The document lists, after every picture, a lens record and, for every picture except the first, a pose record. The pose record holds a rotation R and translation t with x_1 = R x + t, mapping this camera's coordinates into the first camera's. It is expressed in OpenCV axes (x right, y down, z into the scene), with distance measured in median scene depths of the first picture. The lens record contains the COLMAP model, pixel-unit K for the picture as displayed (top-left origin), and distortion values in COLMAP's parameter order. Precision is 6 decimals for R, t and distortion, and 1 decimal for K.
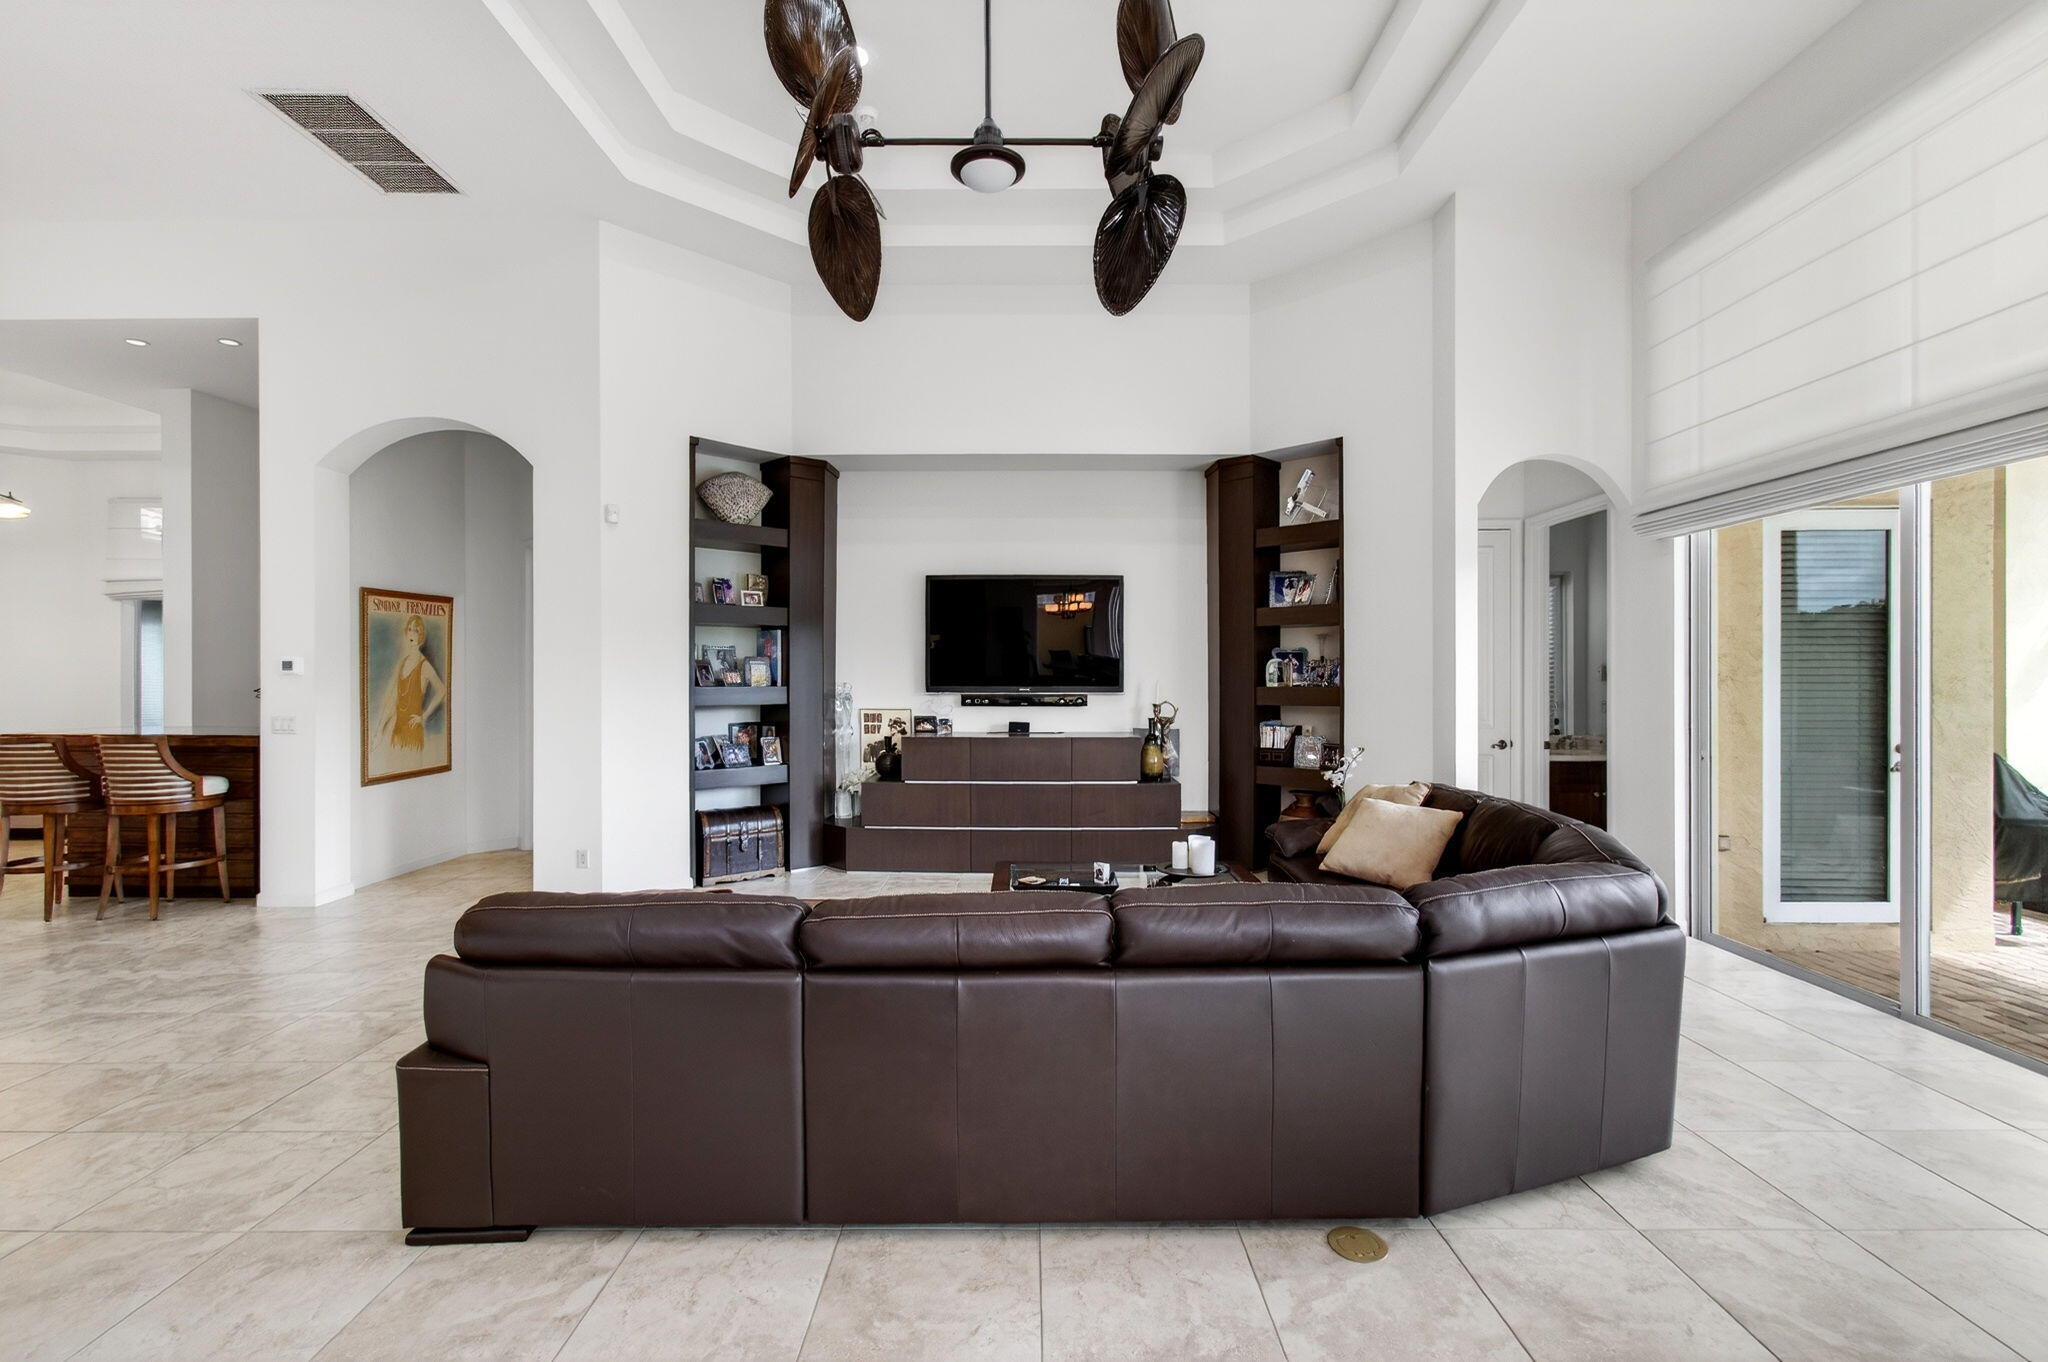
lens RADIAL K [[916.9, 0, 1021.1], [0, 916.9, 676.1], [0, 0, 1]] dist [-0.004737, 0.000238]
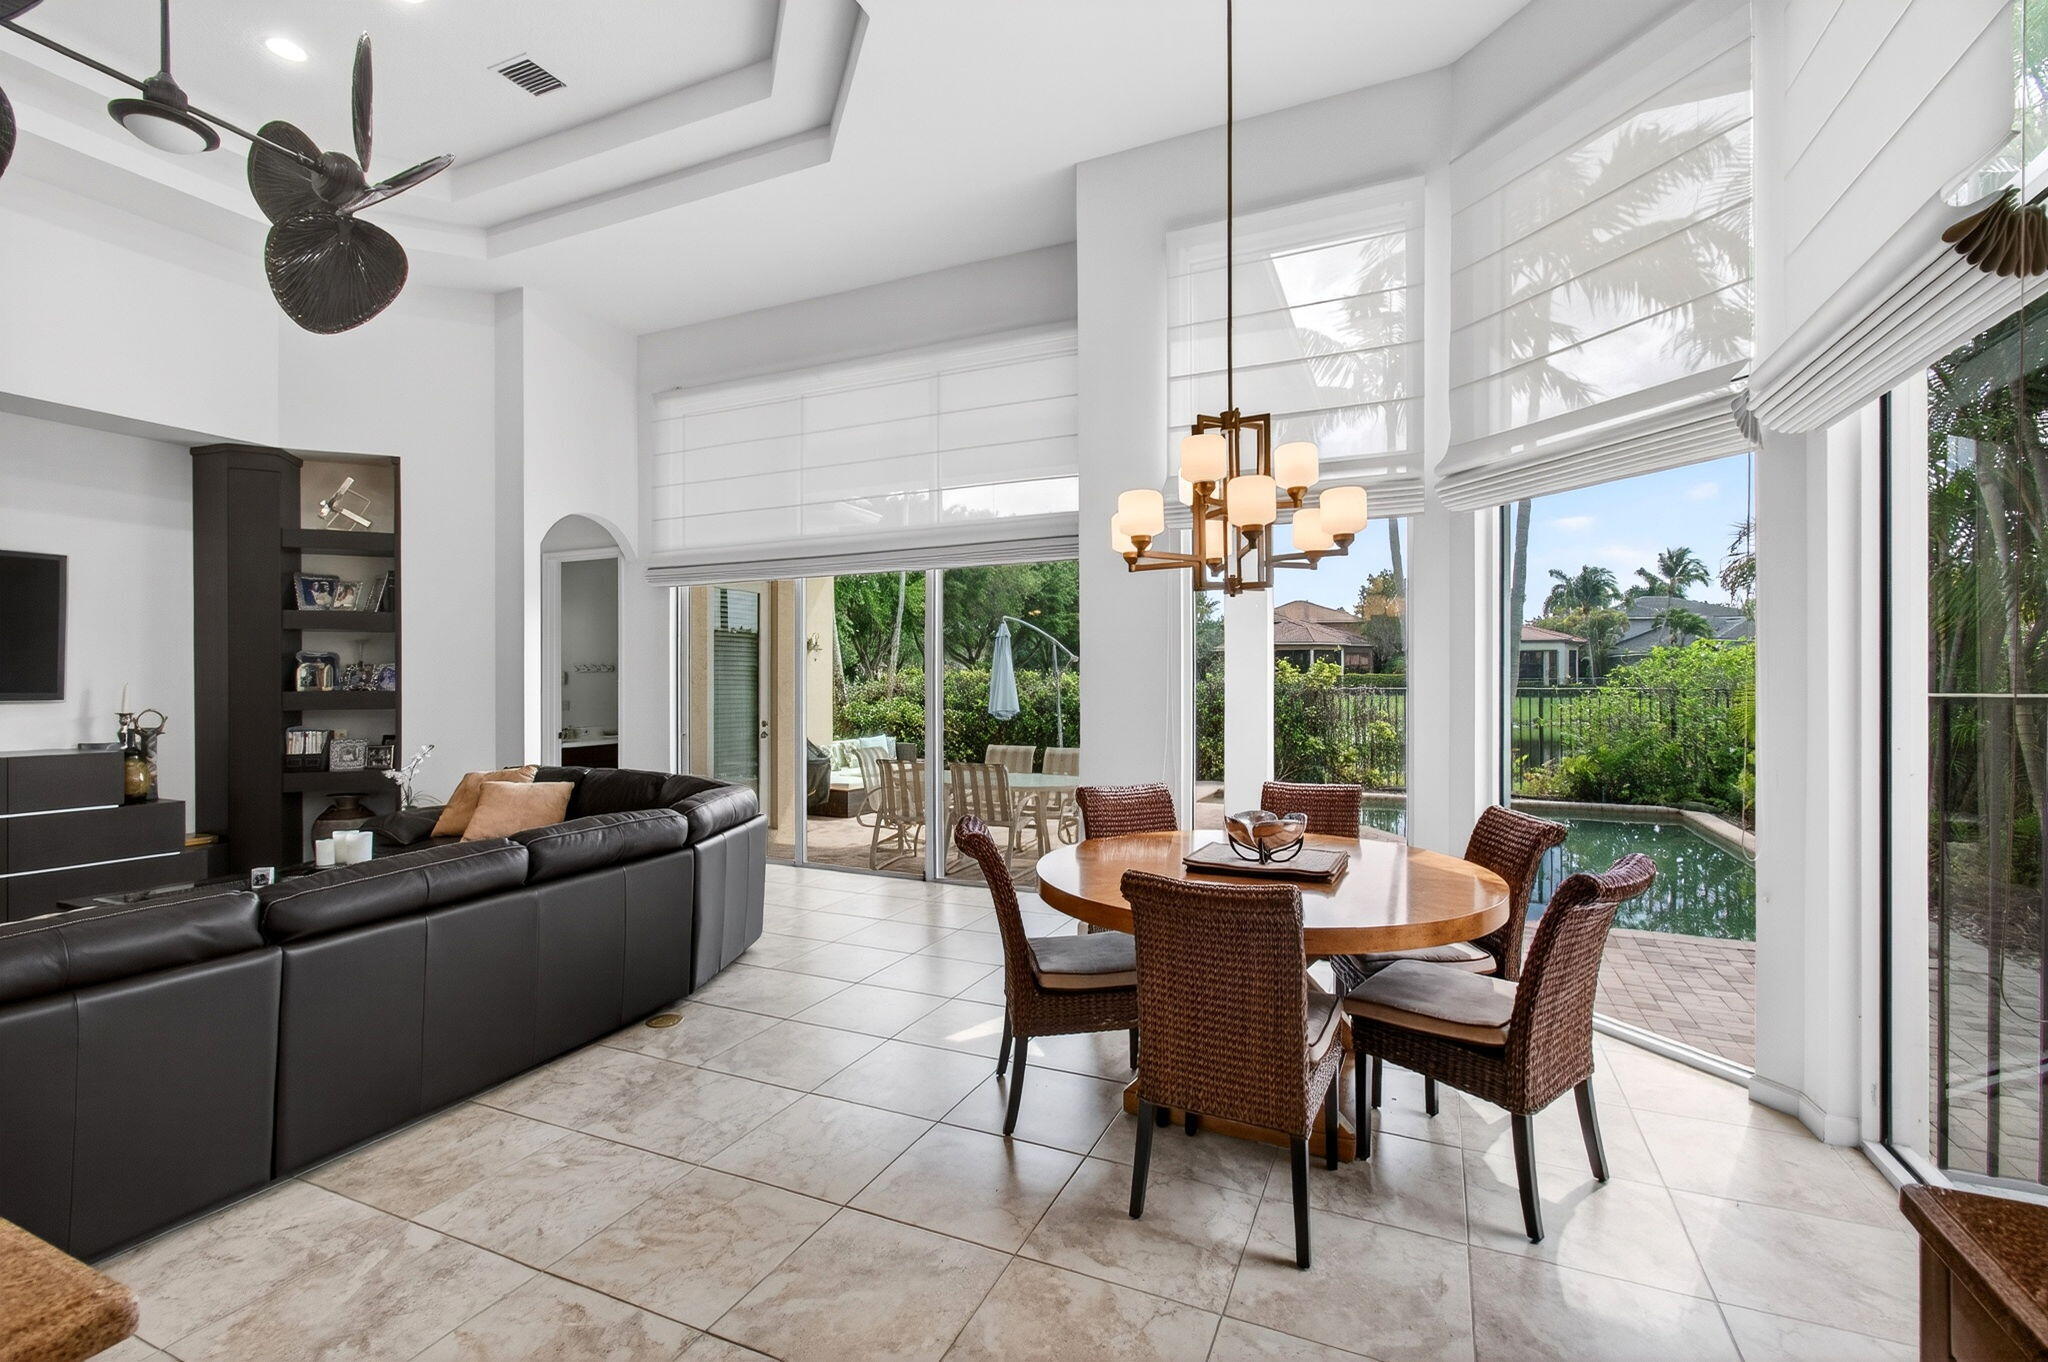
lens RADIAL K [[916.9, 0, 1017.8], [0, 916.9, 681.1], [0, 0, 1]] dist [-0.004737, 0.000238]
pose [[0.400499, 0.002592, 0.916293, -0.394839], [-0.000237, 0.999996, -0.002725, 0.003860], [-0.916297, 0.000875, 0.400498, -0.111803]]
